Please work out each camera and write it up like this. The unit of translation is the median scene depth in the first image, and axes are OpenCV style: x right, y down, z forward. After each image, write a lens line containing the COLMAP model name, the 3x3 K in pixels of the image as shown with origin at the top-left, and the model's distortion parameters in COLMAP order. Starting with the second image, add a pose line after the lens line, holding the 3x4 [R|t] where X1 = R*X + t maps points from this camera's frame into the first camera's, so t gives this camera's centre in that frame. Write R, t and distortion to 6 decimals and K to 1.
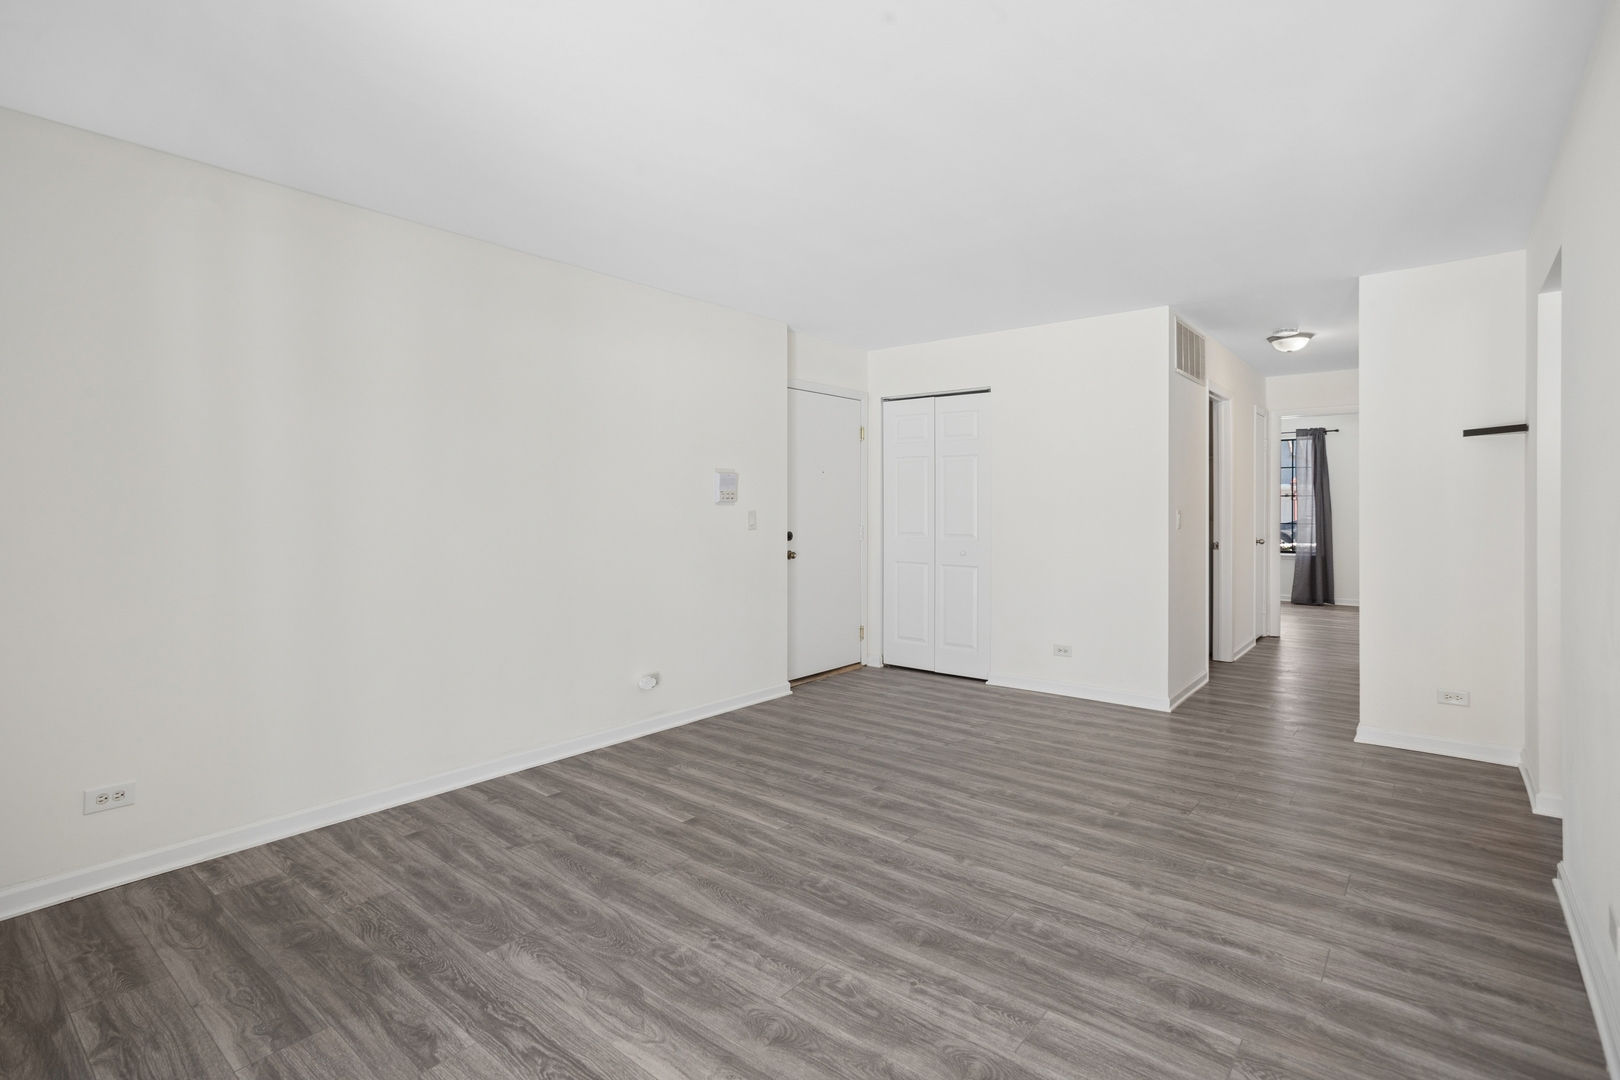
lens RADIAL K [[776.6, 0, 802.3], [0, 776.6, 516.6], [0, 0, 1]] dist [-0.022355, 0.019816]
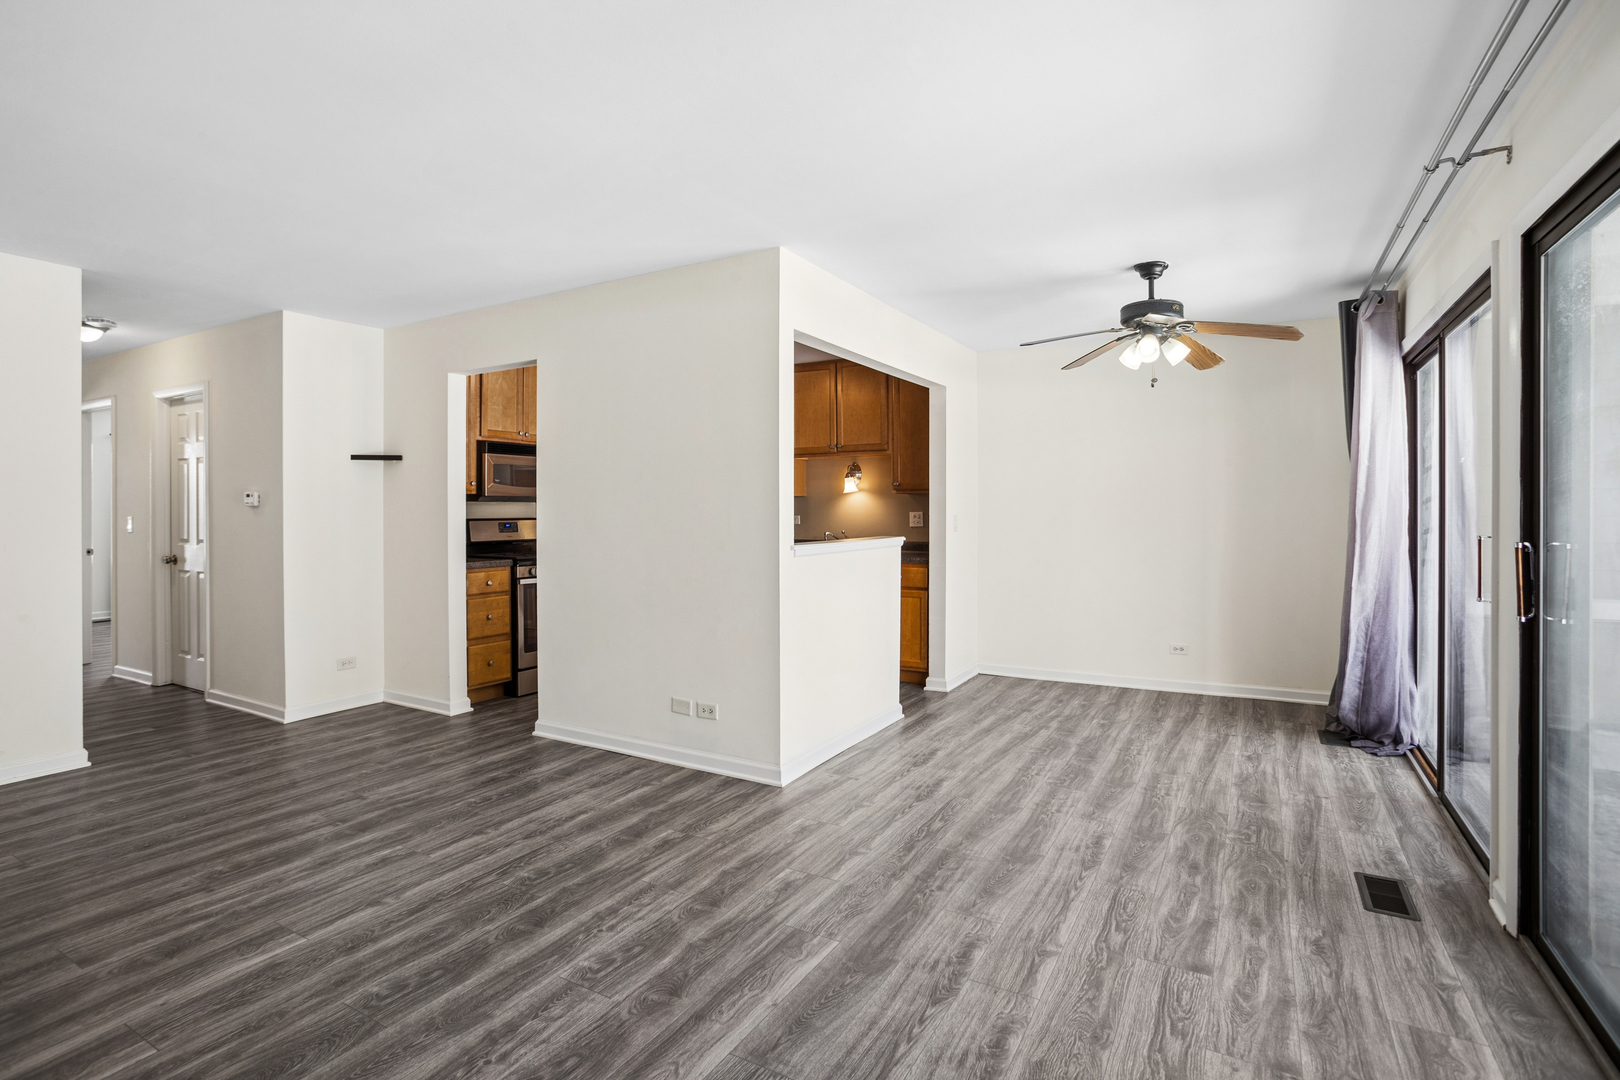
lens RADIAL K [[793.5, 0, 806.6], [0, 793.5, 510.5], [0, 0, 1]] dist [-0.075142, 0.035302]
pose [[-0.170617, 0.001680, 0.985336, -0.731693], [0.016343, 0.999866, 0.001125, -0.008556], [-0.985202, 0.016295, -0.170622, 0.623402]]
